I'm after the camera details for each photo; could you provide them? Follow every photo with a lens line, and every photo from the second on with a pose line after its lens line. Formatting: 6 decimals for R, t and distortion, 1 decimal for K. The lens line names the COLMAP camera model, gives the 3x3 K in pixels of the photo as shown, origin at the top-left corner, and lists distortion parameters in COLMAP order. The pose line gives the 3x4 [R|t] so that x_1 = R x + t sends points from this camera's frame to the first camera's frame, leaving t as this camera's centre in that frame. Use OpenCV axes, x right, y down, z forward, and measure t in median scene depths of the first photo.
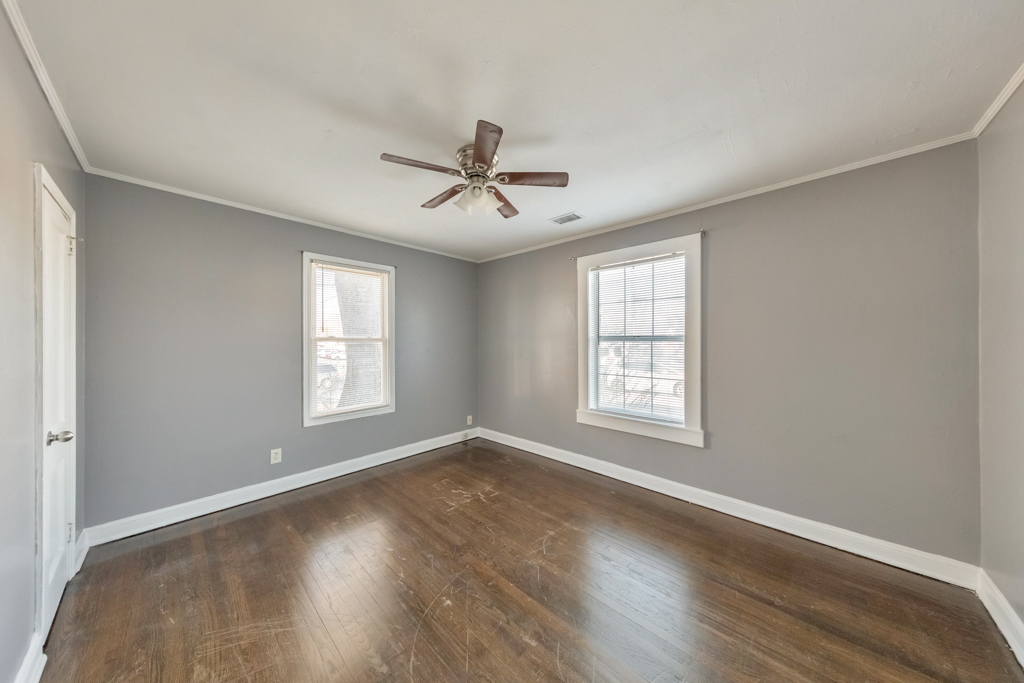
lens RADIAL K [[327.3, 0, 511.7], [0, 327.3, 339.8], [0, 0, 1]] dist [0.010088, -0.000086]
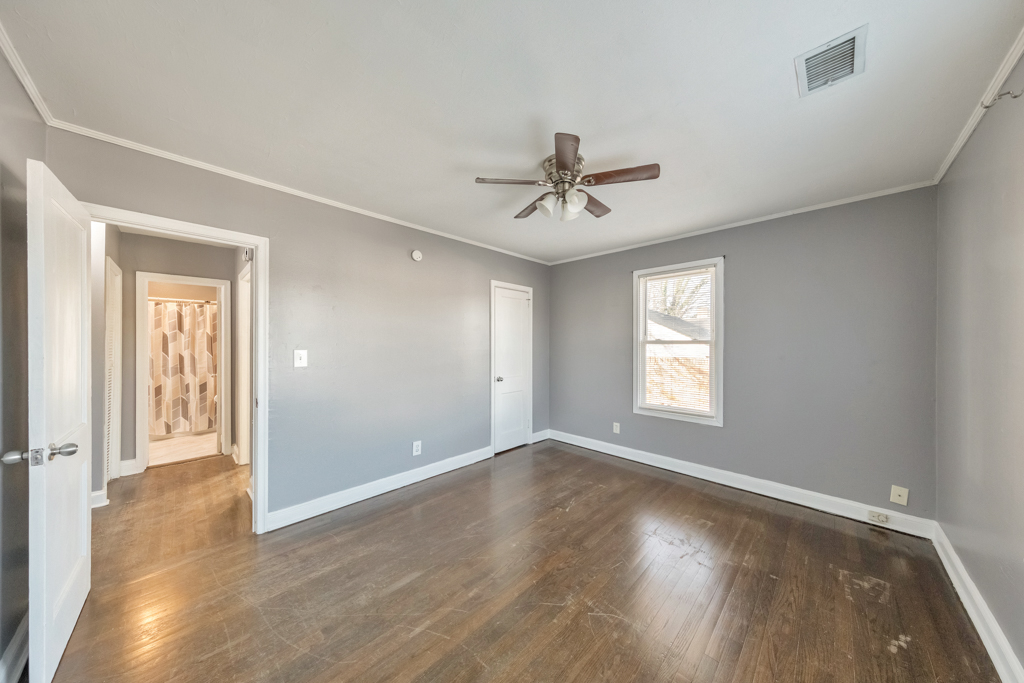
lens RADIAL K [[327.3, 0, 511.7], [0, 327.3, 339.8], [0, 0, 1]] dist [0.010088, -0.000086]
pose [[-0.029687, -0.009576, -0.999513, 0.647091], [0.000461, 0.999954, -0.009594, 0.002599], [0.999559, -0.000746, -0.029682, 0.604915]]
